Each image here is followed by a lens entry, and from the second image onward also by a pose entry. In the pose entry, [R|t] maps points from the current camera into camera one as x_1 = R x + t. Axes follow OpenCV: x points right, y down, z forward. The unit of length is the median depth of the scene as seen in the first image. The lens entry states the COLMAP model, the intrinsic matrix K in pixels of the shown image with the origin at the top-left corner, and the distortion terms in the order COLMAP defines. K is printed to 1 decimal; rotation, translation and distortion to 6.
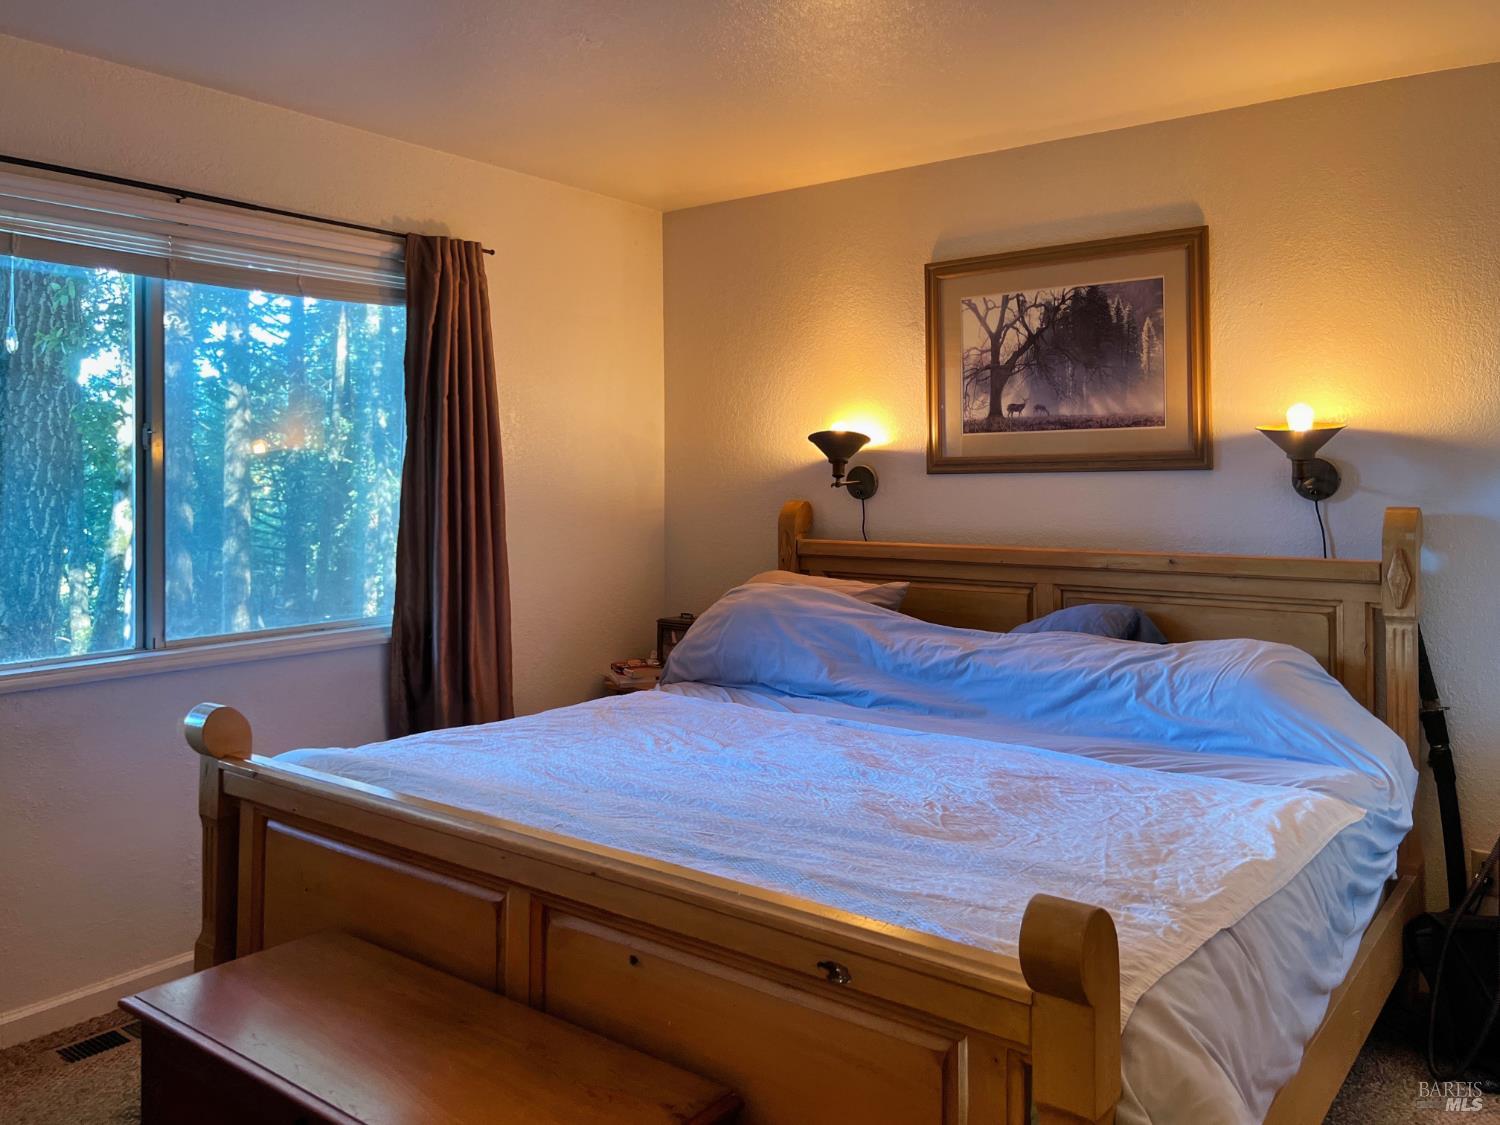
lens RADIAL K [[1177.1, 0, 750.0], [0, 1177.1, 562.5], [0, 0, 1]] dist [0.073790, -0.010726]
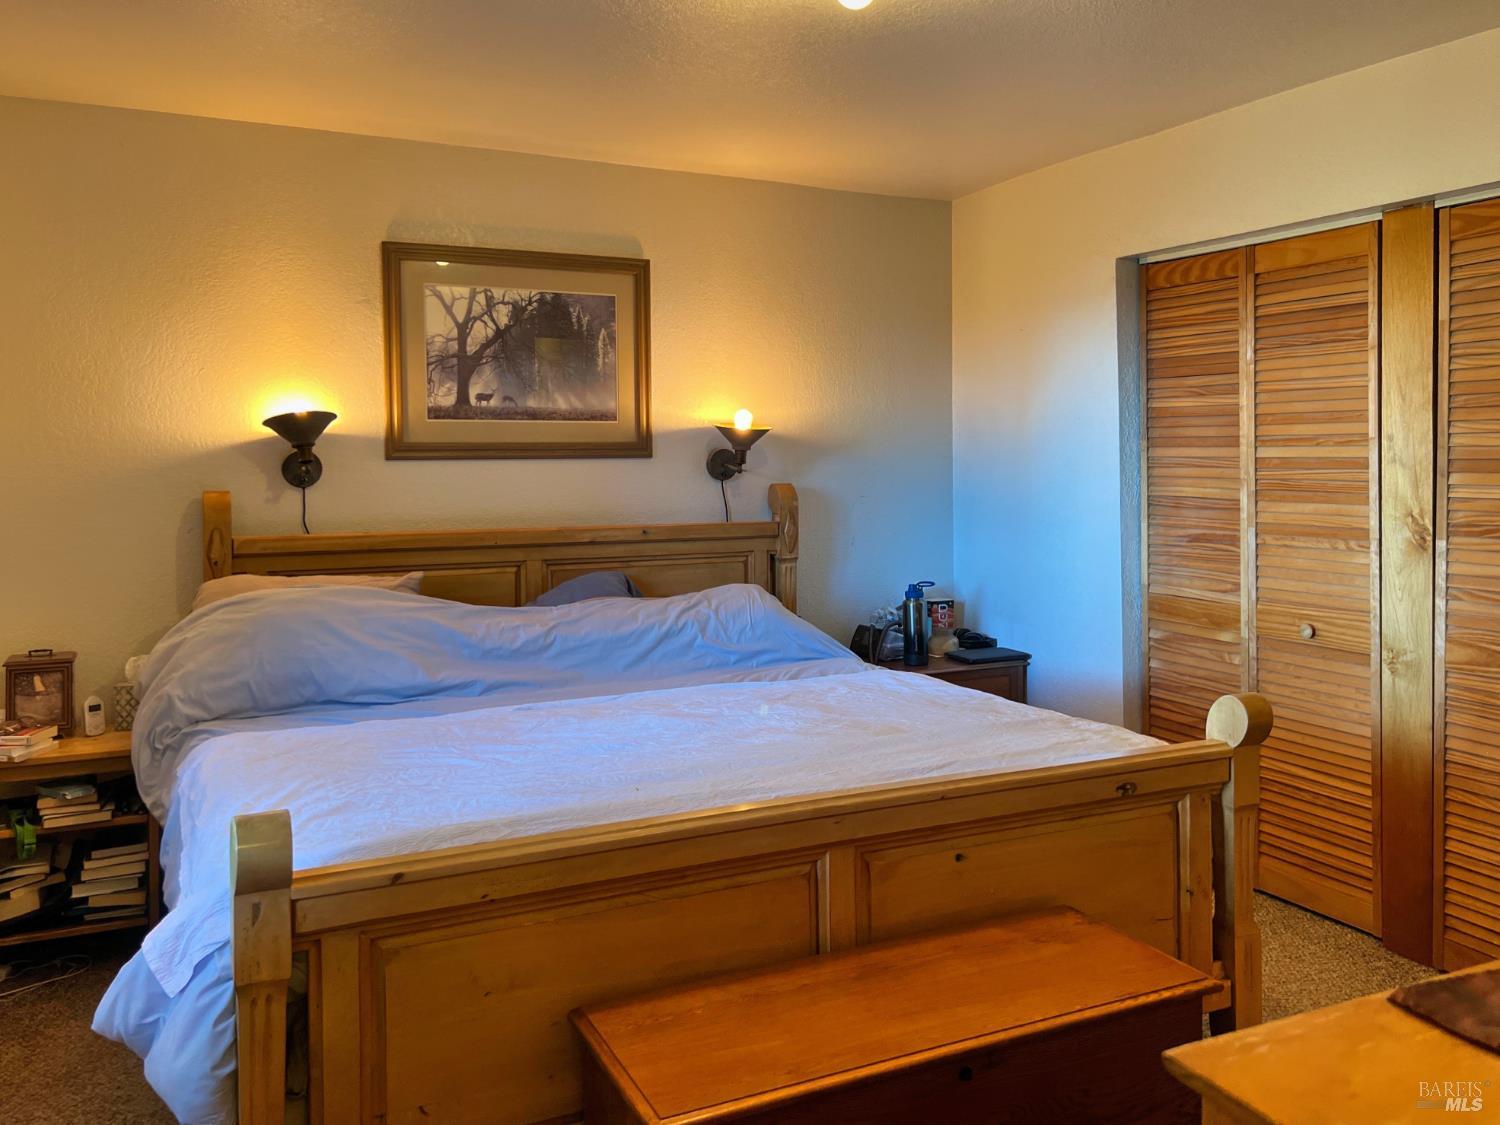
lens RADIAL K [[1190.7, 0, 749.0], [0, 1190.7, 582.8], [0, 0, 1]] dist [0.073077, -0.005117]
pose [[0.442929, -0.093772, 0.891639, -0.653577], [0.069955, 0.995098, 0.069902, -0.025073], [-0.893823, 0.031413, 0.447318, 0.325649]]
